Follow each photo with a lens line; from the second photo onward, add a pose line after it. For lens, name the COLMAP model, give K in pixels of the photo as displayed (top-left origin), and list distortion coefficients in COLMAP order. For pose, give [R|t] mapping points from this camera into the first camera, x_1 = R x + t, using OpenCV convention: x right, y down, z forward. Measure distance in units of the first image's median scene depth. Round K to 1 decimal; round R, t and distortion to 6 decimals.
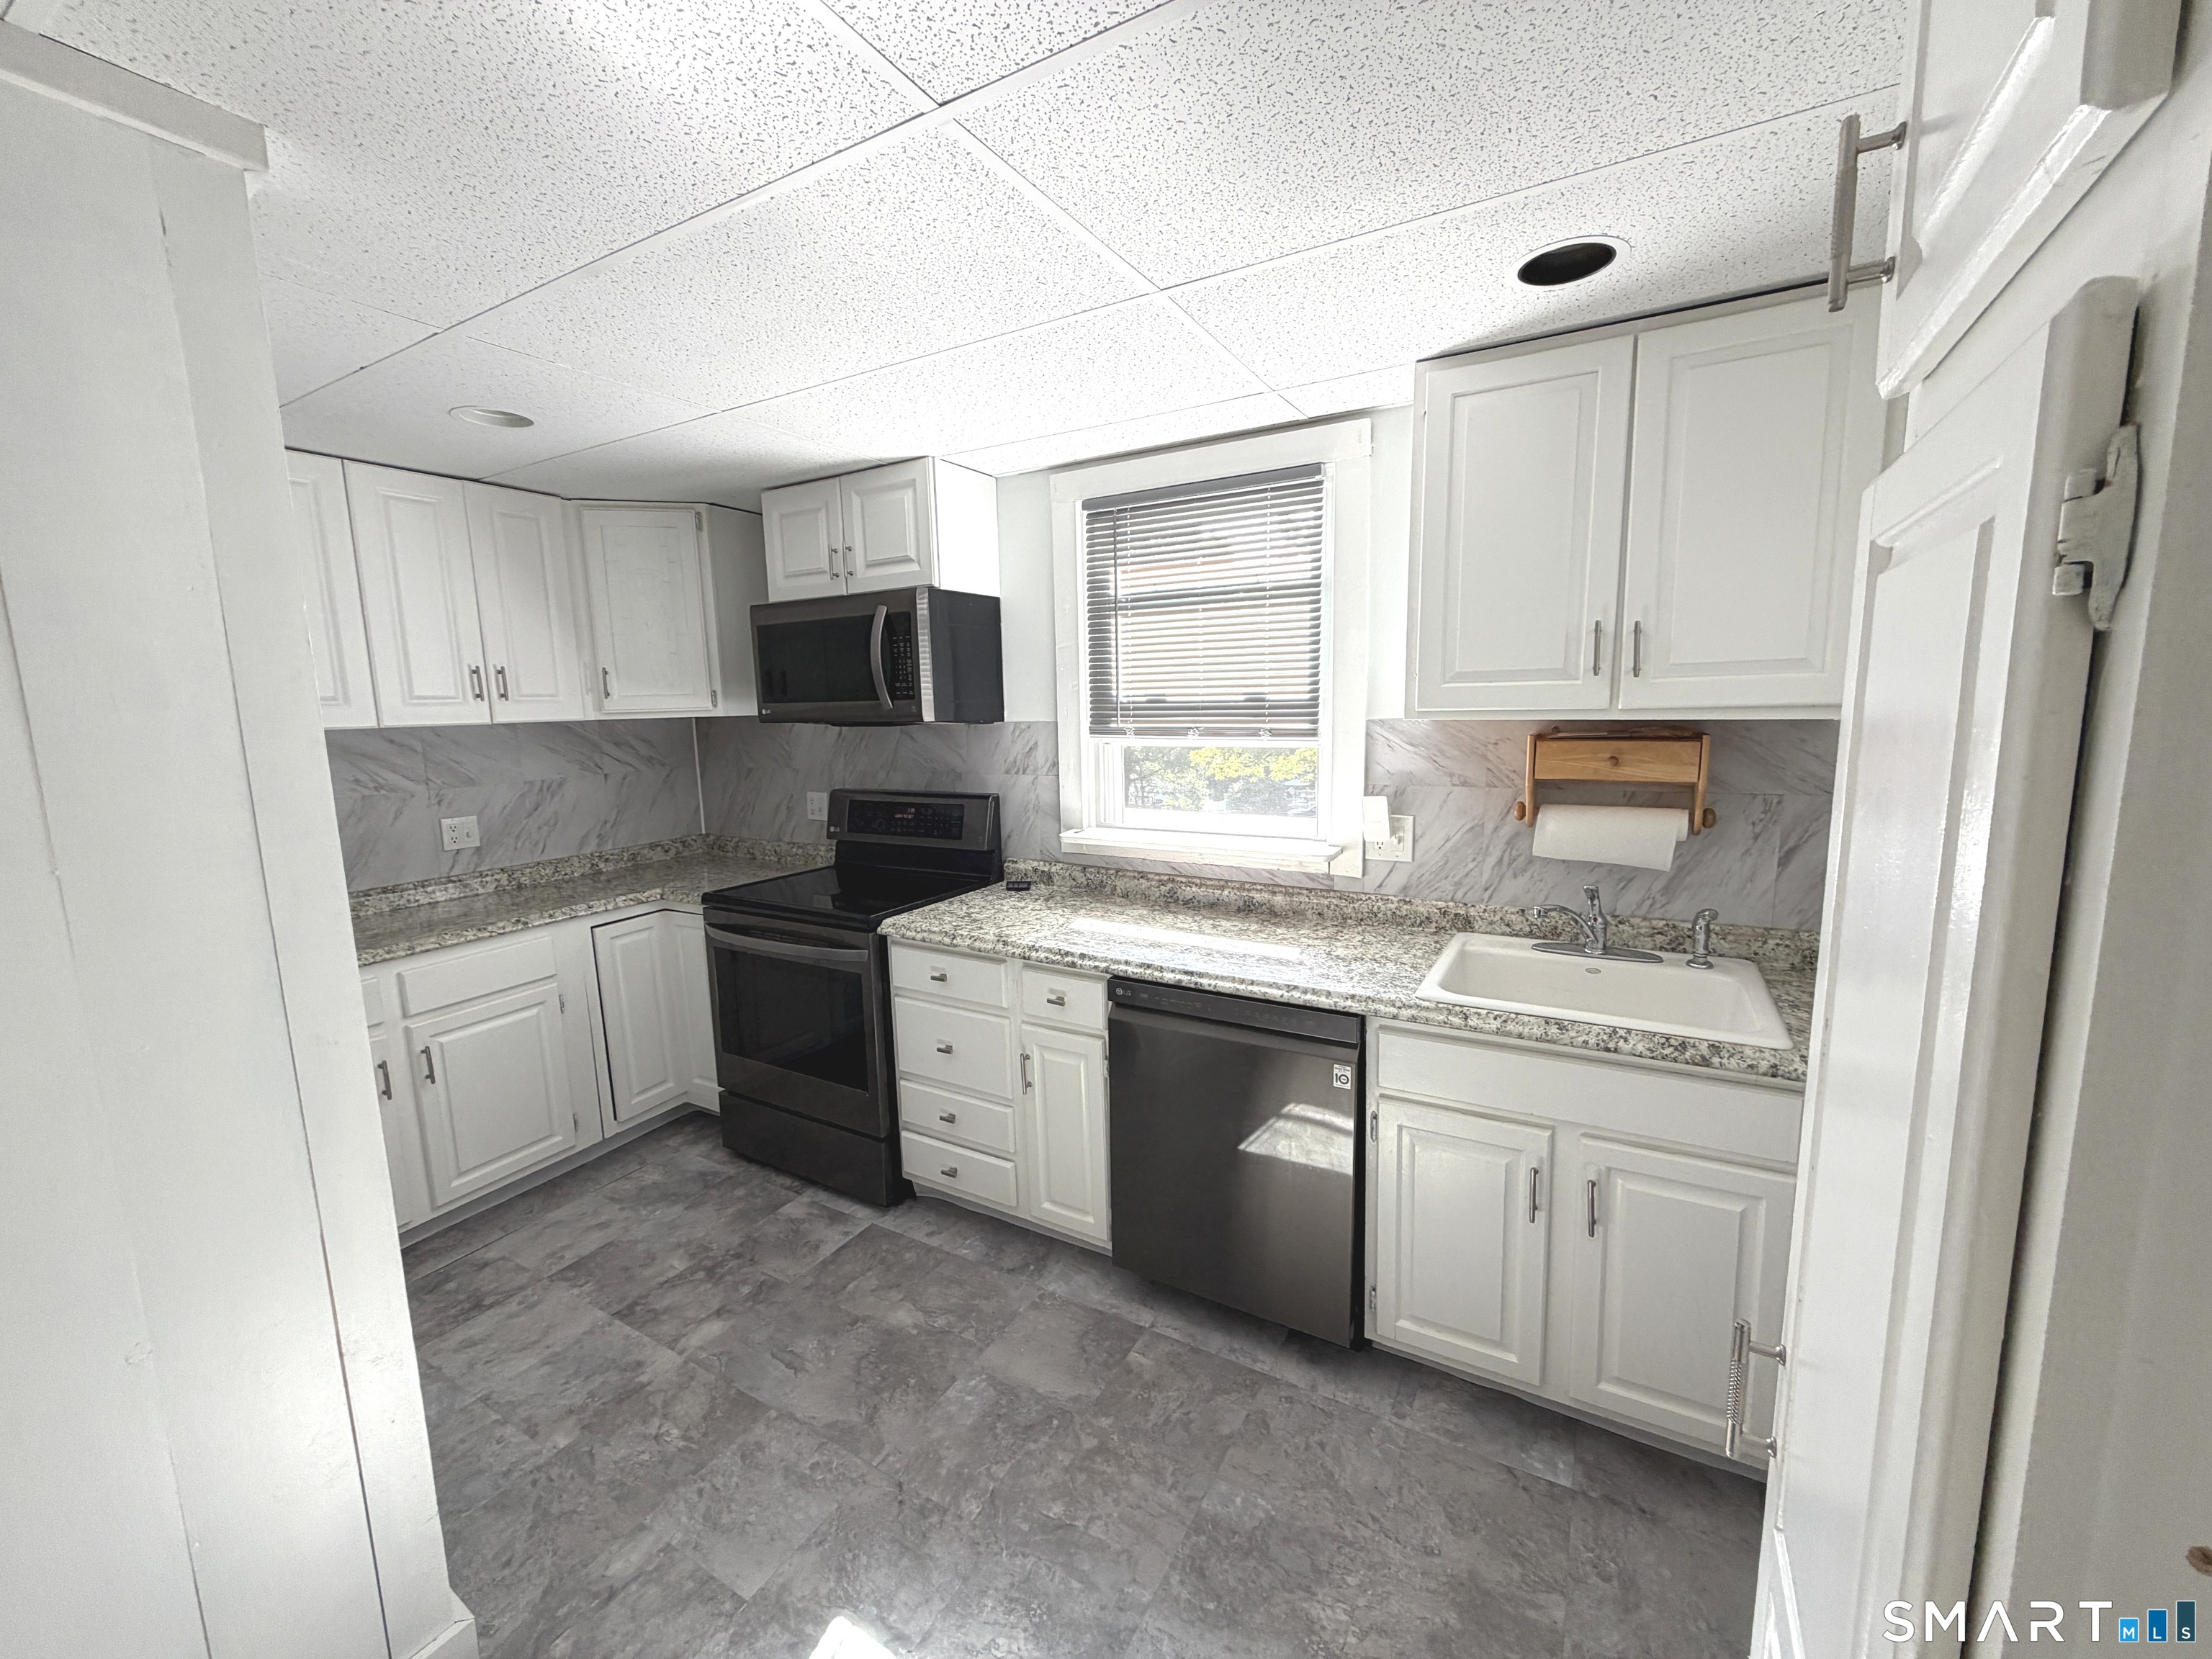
lens RADIAL K [[880.4, 0, 1095.9], [0, 880.4, 830.0], [0, 0, 1]] dist [0.000597, -0.000029]
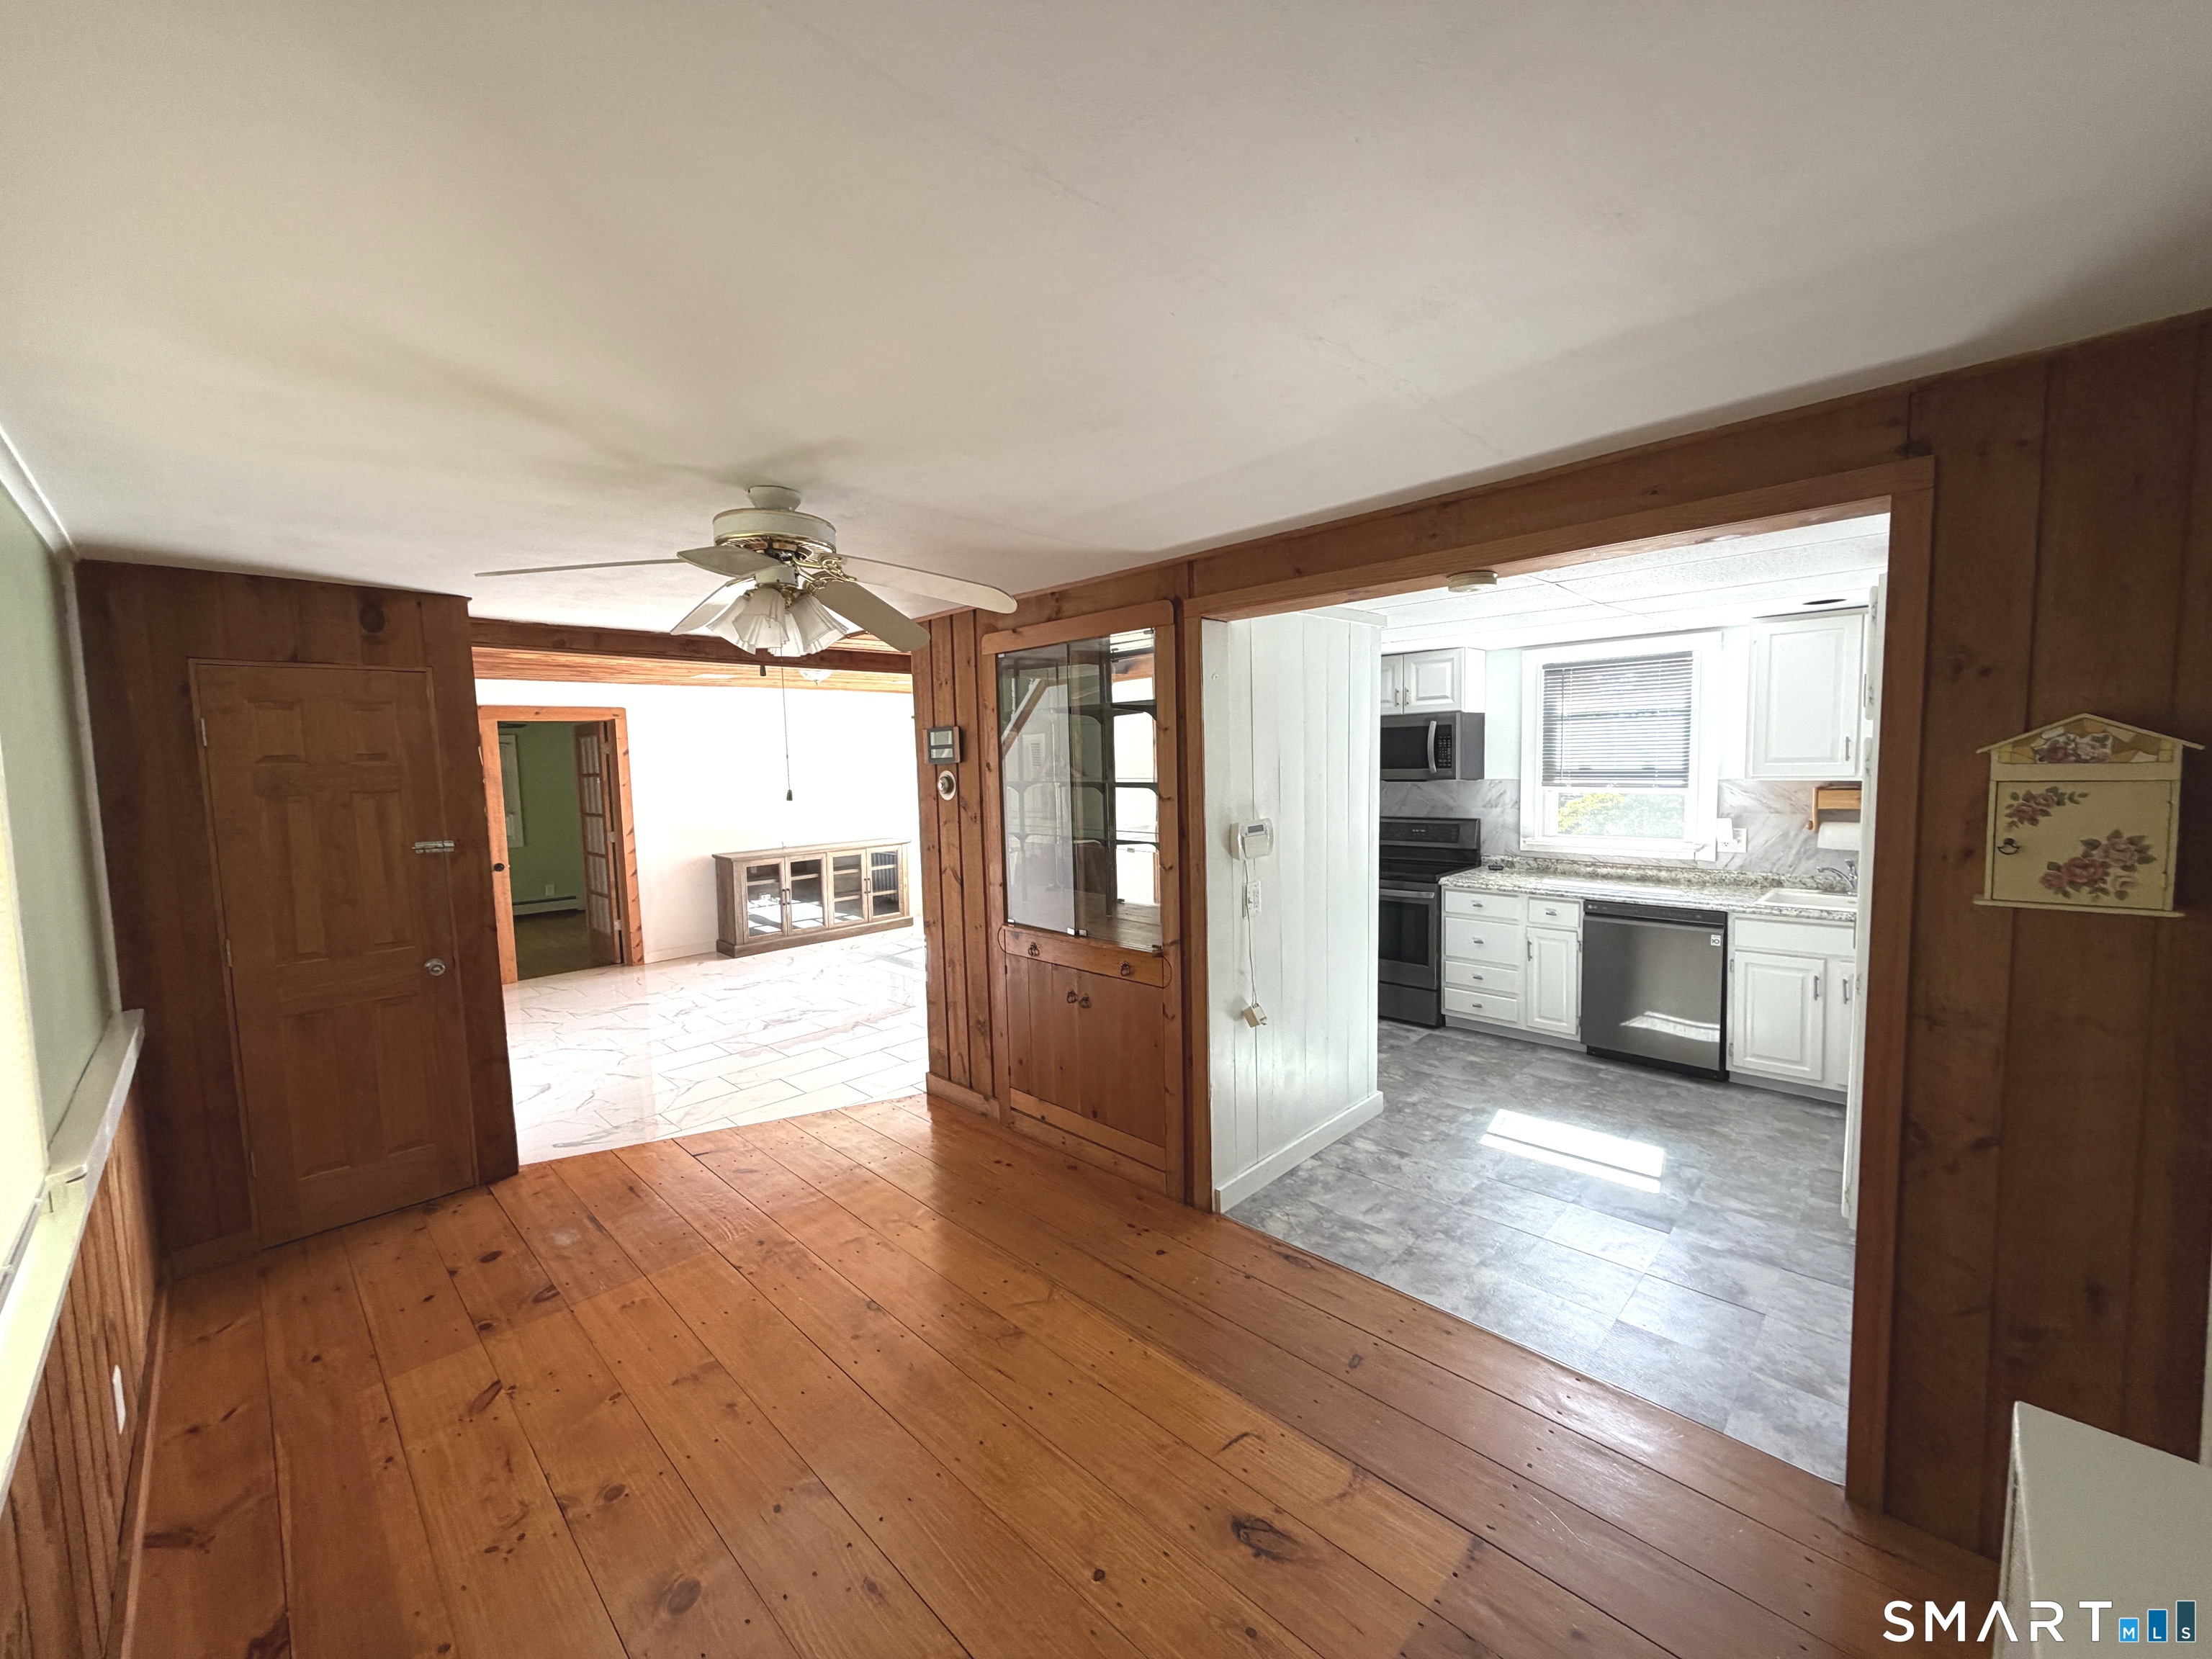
lens RADIAL K [[880.4, 0, 1096.0], [0, 880.4, 829.3], [0, 0, 1]] dist [0.000597, -0.000029]
pose [[0.968124, 0.015812, -0.249972, -0.498328], [-0.030193, 0.998095, -0.053801, 0.122004], [0.248646, 0.059633, 0.966757, -1.132974]]
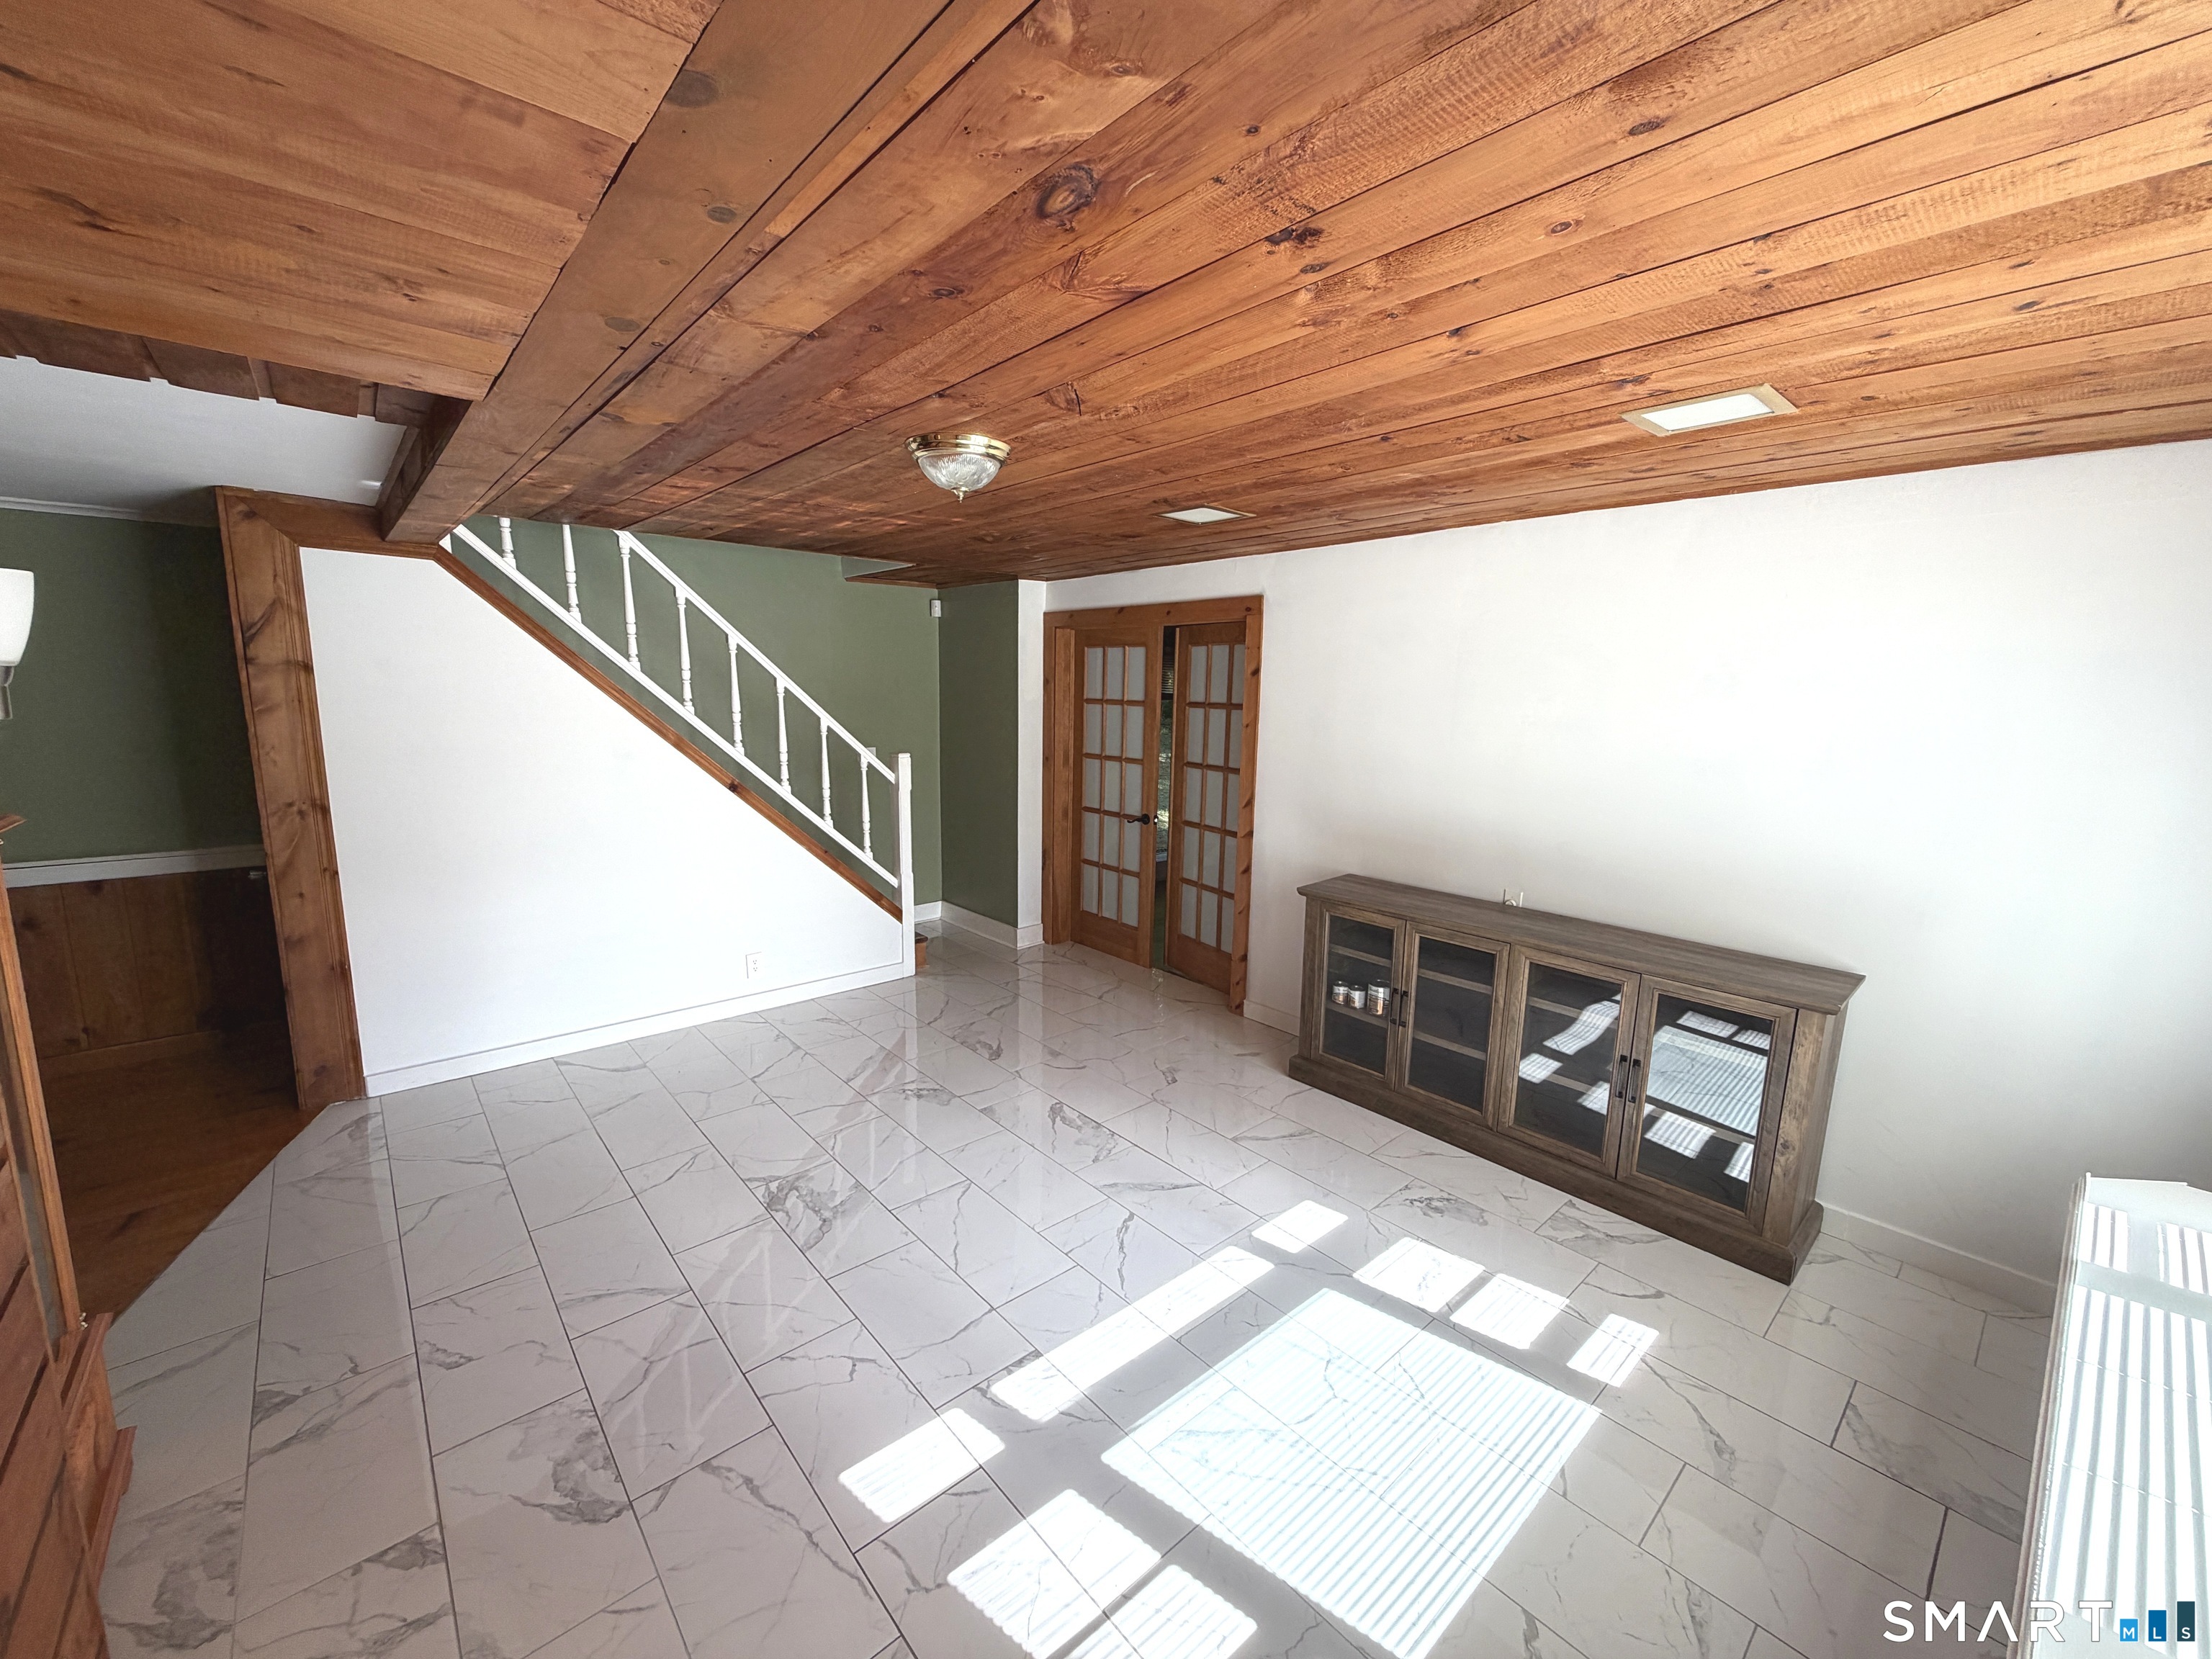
lens RADIAL K [[880.4, 0, 1100.8], [0, 880.4, 828.9], [0, 0, 1]] dist [0.000597, -0.000029]
pose [[-0.317354, 0.165110, -0.933823, -0.943128], [-0.149601, 0.963679, 0.221230, -0.270035], [0.936433, 0.209909, -0.281127, 1.472207]]
